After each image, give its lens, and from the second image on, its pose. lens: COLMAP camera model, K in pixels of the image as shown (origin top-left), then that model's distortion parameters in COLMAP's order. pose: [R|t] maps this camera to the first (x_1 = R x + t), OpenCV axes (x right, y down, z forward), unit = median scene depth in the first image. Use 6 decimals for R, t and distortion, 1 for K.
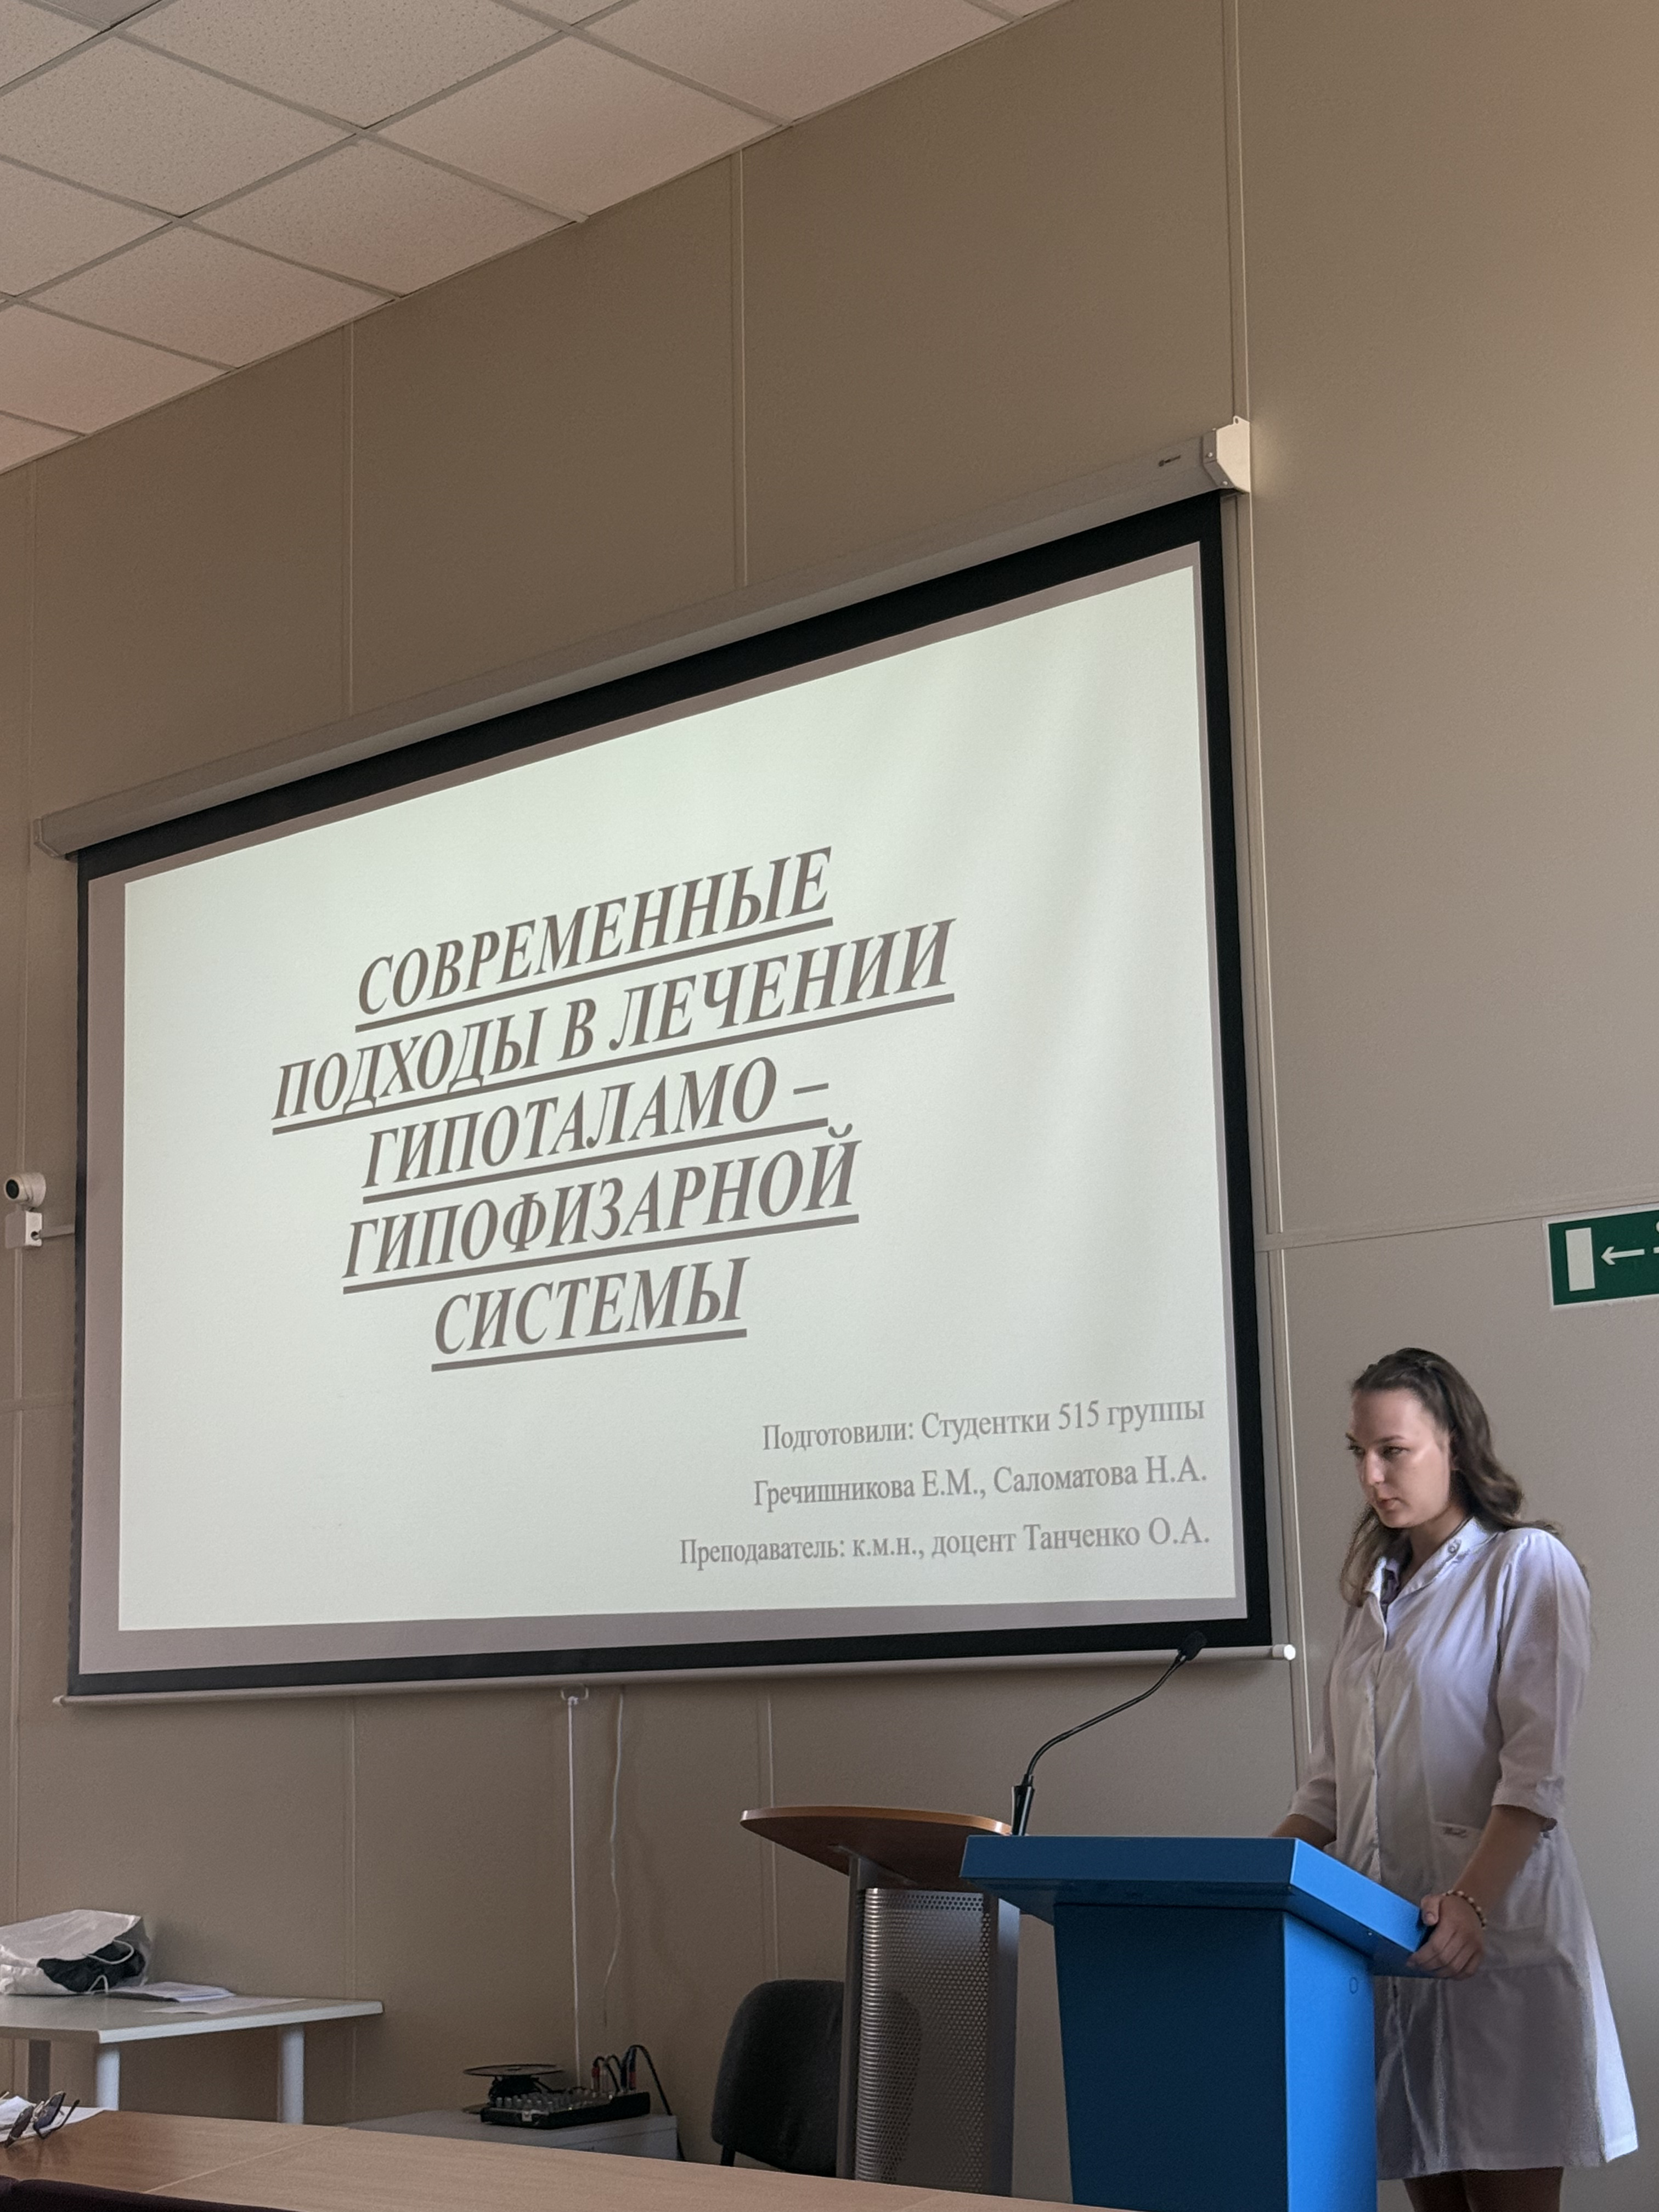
lens RADIAL K [[3547.2, 0, 805.8], [0, 3547.2, 1117.7], [0, 0, 1]] dist [0.166065, -0.053925]
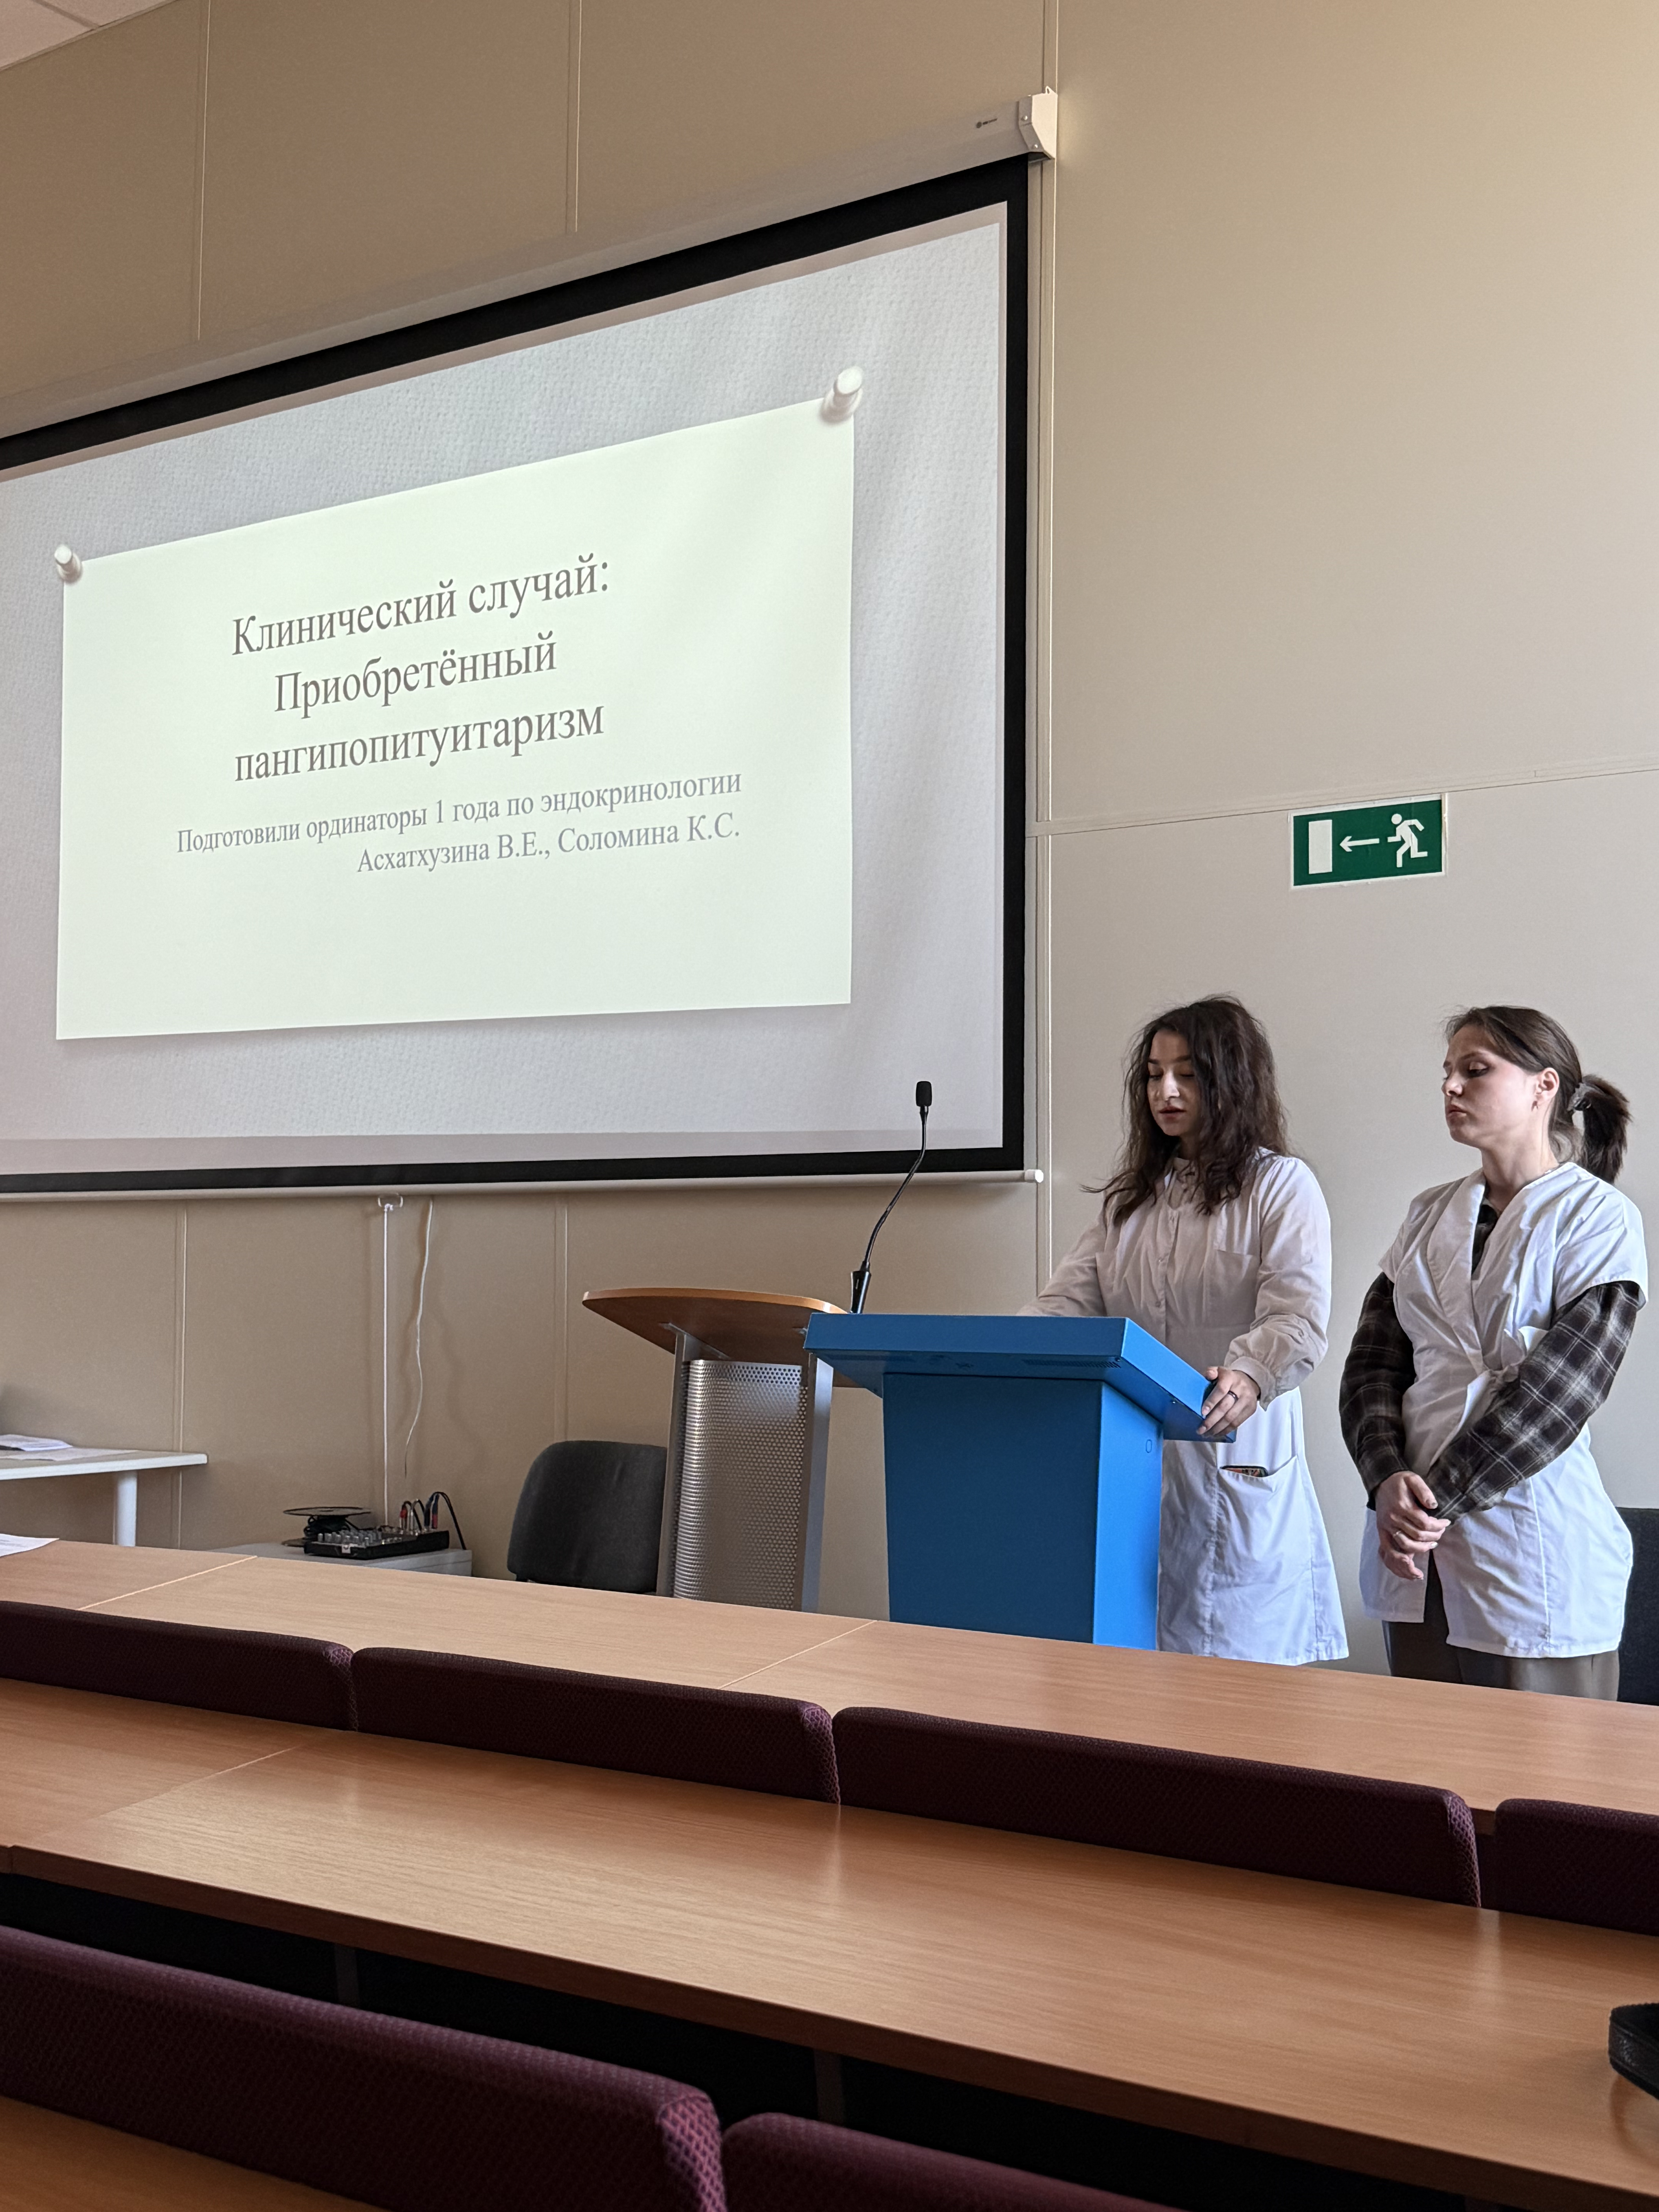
lens RADIAL K [[2547.2, 0, 832.1], [0, 2547.2, 1118.0], [0, 0, 1]] dist [0.223286, -0.528615]
pose [[0.987198, 0.040427, 0.154292, -0.053284], [-0.056214, 0.993461, 0.099372, 0.042926], [-0.149266, -0.106773, 0.983015, 0.154948]]
